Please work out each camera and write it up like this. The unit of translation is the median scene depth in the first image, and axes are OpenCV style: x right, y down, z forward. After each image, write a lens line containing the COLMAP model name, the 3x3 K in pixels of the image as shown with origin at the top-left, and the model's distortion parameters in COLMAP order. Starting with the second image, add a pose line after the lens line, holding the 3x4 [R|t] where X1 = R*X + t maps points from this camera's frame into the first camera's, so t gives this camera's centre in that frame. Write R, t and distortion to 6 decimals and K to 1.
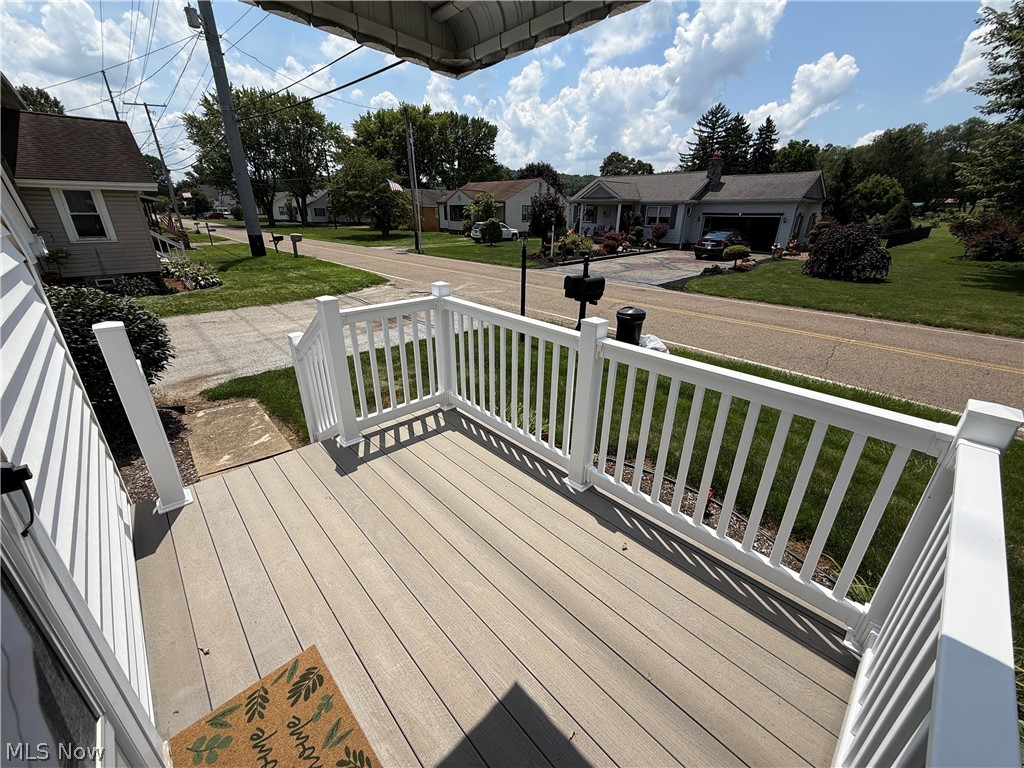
lens RADIAL K [[409.5, 0, 510.2], [0, 409.5, 382.4], [0, 0, 1]] dist [0.001927, -0.000473]
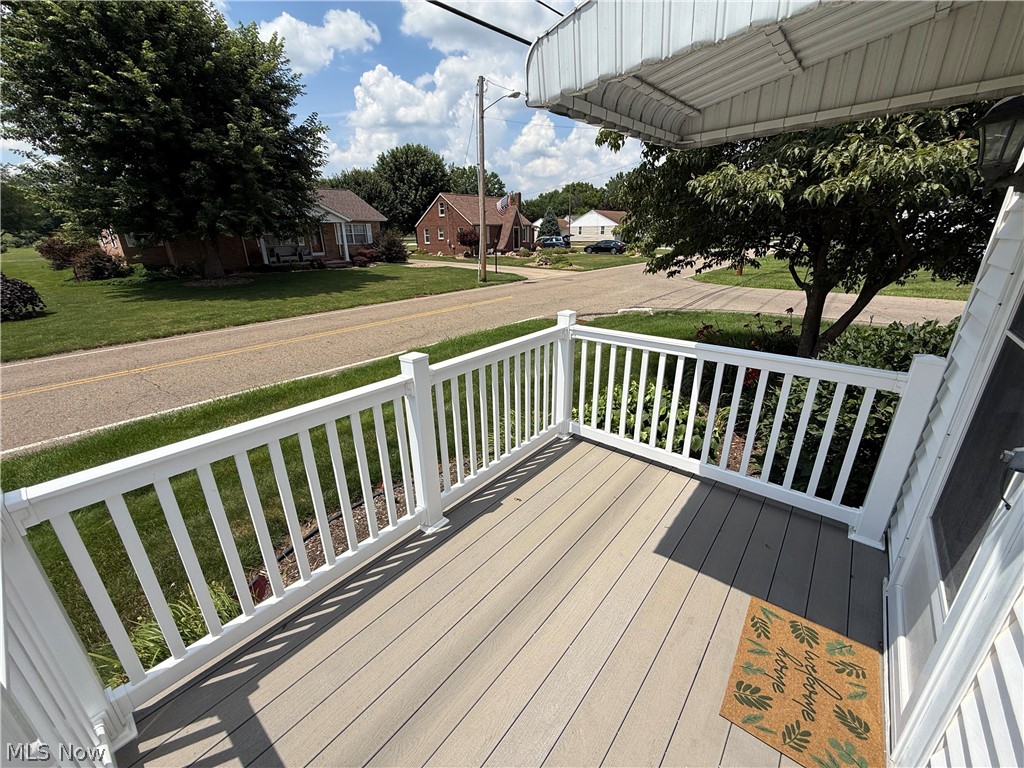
lens RADIAL K [[409.5, 0, 510.2], [0, 409.5, 382.4], [0, 0, 1]] dist [0.001927, -0.000473]
pose [[-0.126844, -0.351160, 0.927684, -0.619728], [0.395770, 0.839654, 0.371952, -0.310610], [-0.909548, 0.414329, 0.032473, 0.670281]]
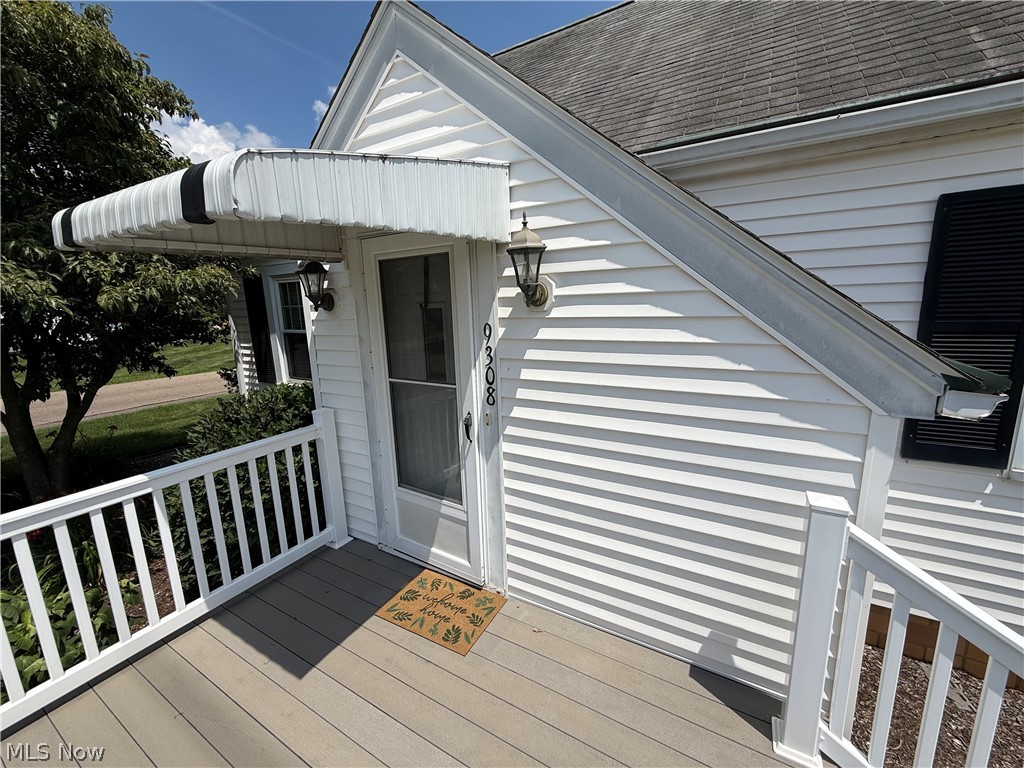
lens RADIAL K [[409.5, 0, 510.2], [0, 409.5, 382.4], [0, 0, 1]] dist [0.001927, -0.000473]
pose [[-0.958269, 0.073128, -0.276357, -0.197583], [-0.091339, 0.837730, 0.538392, -0.491962], [0.270884, 0.541166, -0.796091, 0.987864]]
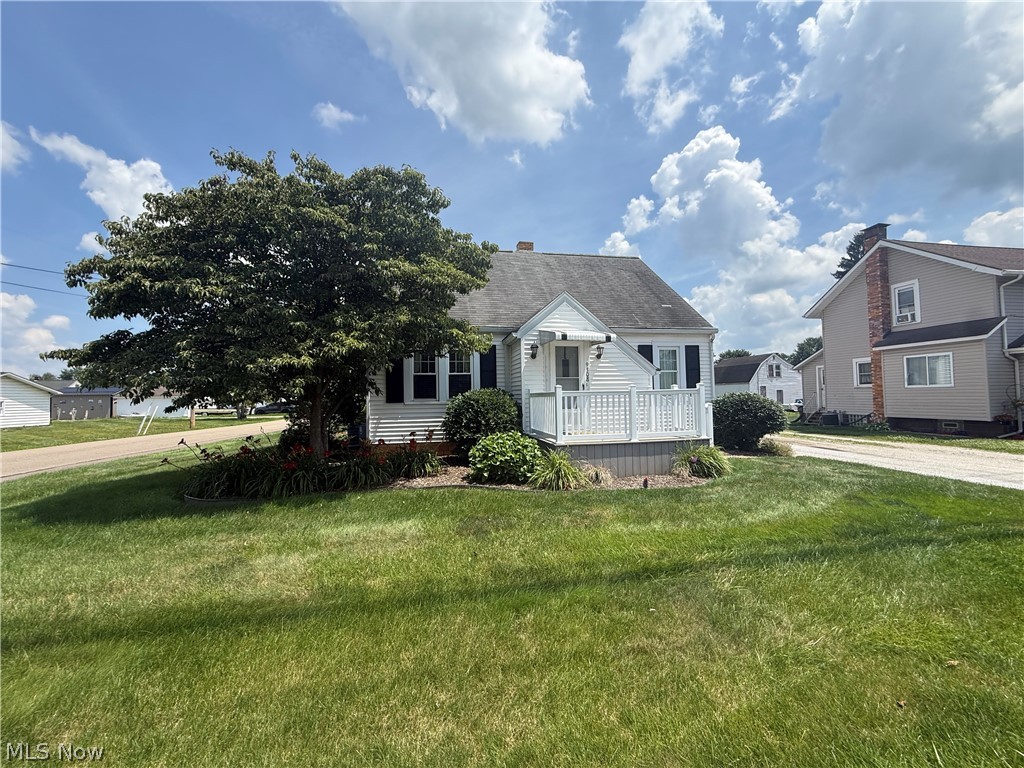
lens RADIAL K [[409.5, 0, 510.2], [0, 409.5, 382.4], [0, 0, 1]] dist [0.001927, -0.000473]
pose [[-0.534418, -0.027690, -0.844767, 3.231239], [-0.314292, 0.934306, 0.168203, -0.371095], [0.784613, 0.355394, -0.508013, 1.672586]]
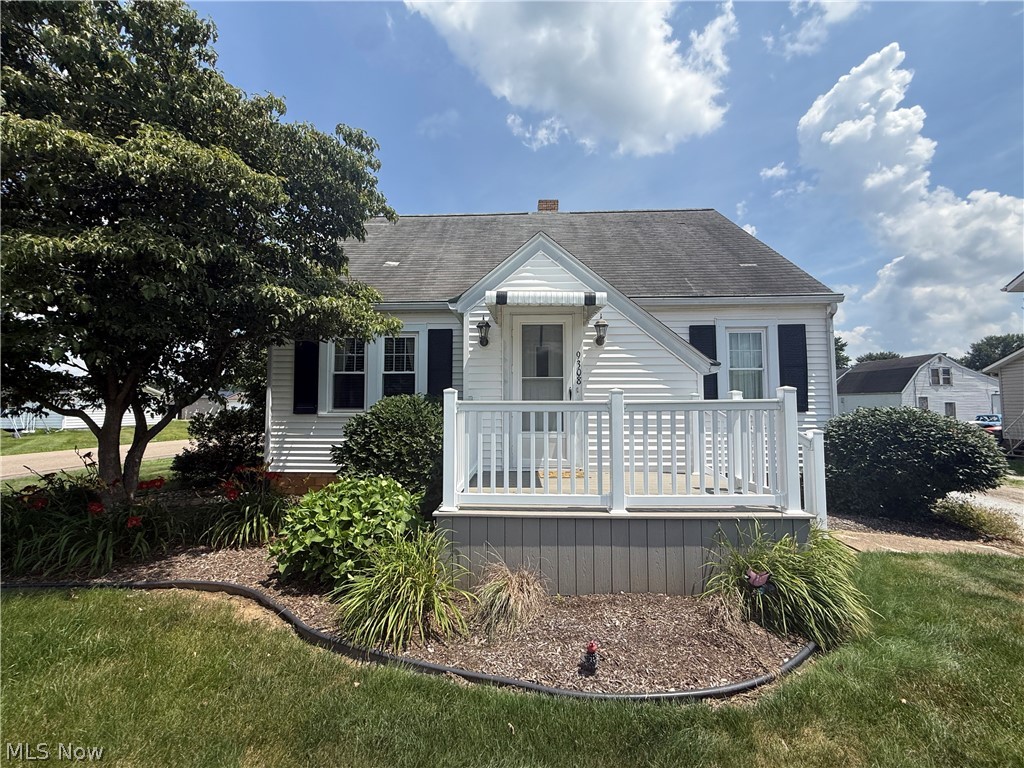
lens RADIAL K [[409.5, 0, 510.2], [0, 409.5, 382.4], [0, 0, 1]] dist [0.001927, -0.000473]
pose [[-0.713479, -0.045172, -0.699219, 1.421206], [-0.274551, 0.936144, 0.219673, -0.357882], [0.644646, 0.348703, -0.680321, 1.557604]]
